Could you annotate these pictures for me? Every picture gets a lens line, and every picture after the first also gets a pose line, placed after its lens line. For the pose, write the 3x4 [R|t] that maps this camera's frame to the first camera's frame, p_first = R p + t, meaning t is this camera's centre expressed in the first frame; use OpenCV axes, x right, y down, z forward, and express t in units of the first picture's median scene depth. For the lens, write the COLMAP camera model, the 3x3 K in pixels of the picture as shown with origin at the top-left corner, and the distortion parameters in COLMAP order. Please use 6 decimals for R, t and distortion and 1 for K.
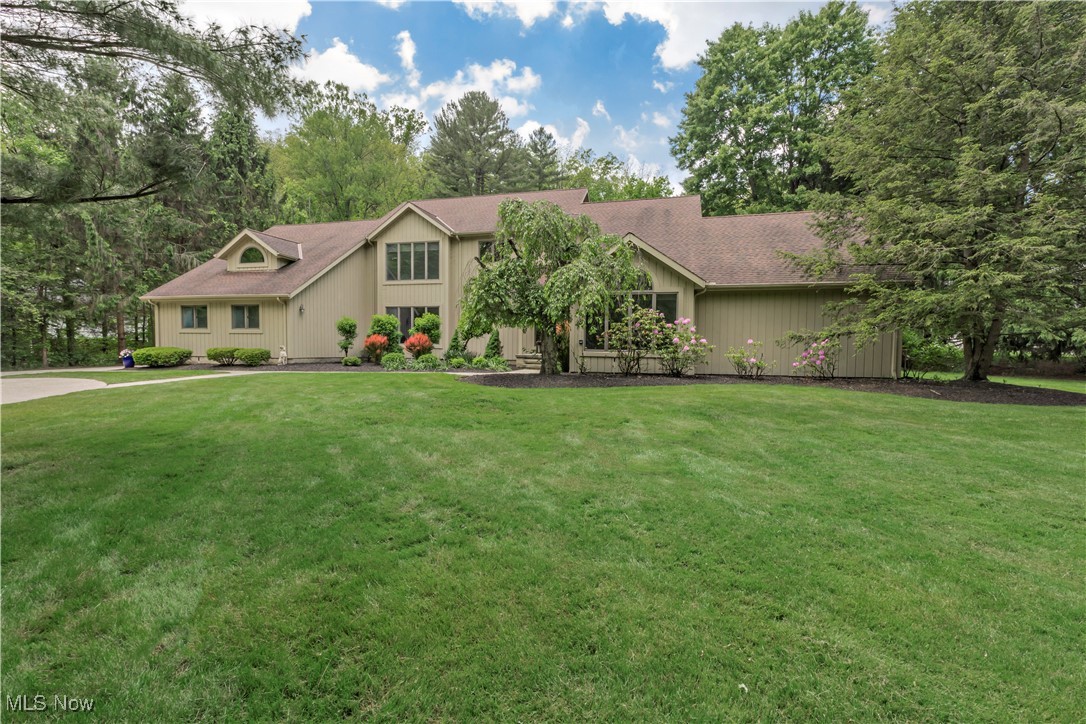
lens RADIAL K [[487.3, 0, 507.7], [0, 487.3, 376.8], [0, 0, 1]] dist [-0.000985, -0.000047]
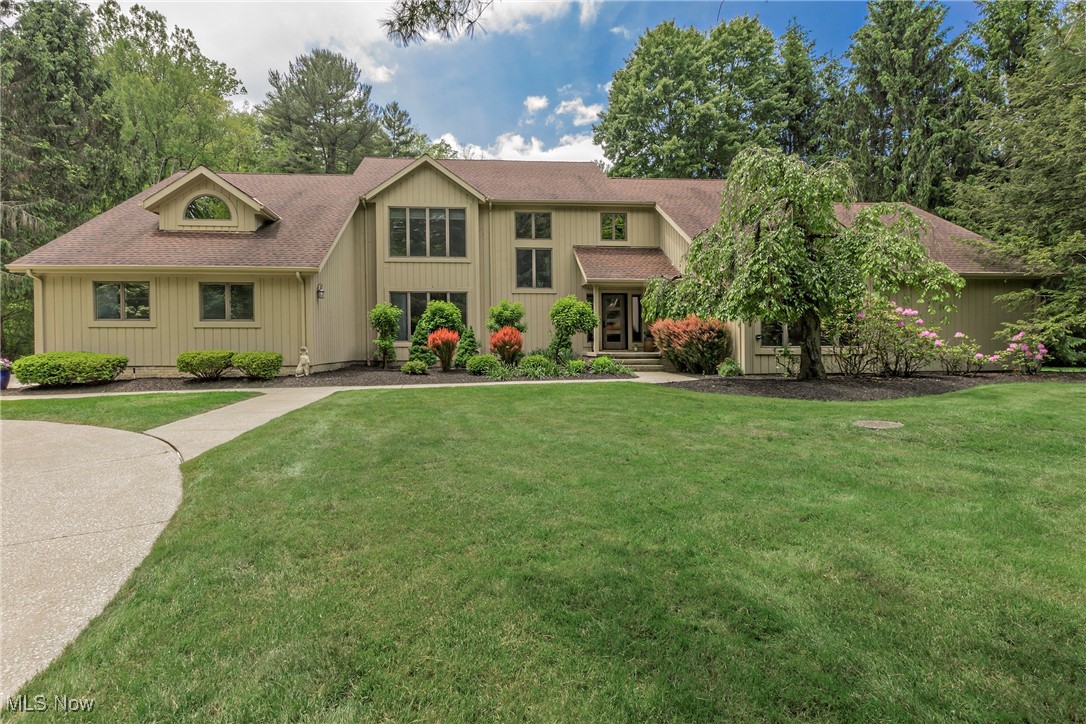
lens RADIAL K [[518.3, 0, 461.0], [0, 518.3, 346.7], [0, 0, 1]] dist [-0.003383, -0.000823]
pose [[0.945564, -0.012962, 0.325179, -0.413832], [0.031488, 0.998162, -0.051773, -0.018525], [-0.323910, 0.059194, 0.944234, 0.243515]]
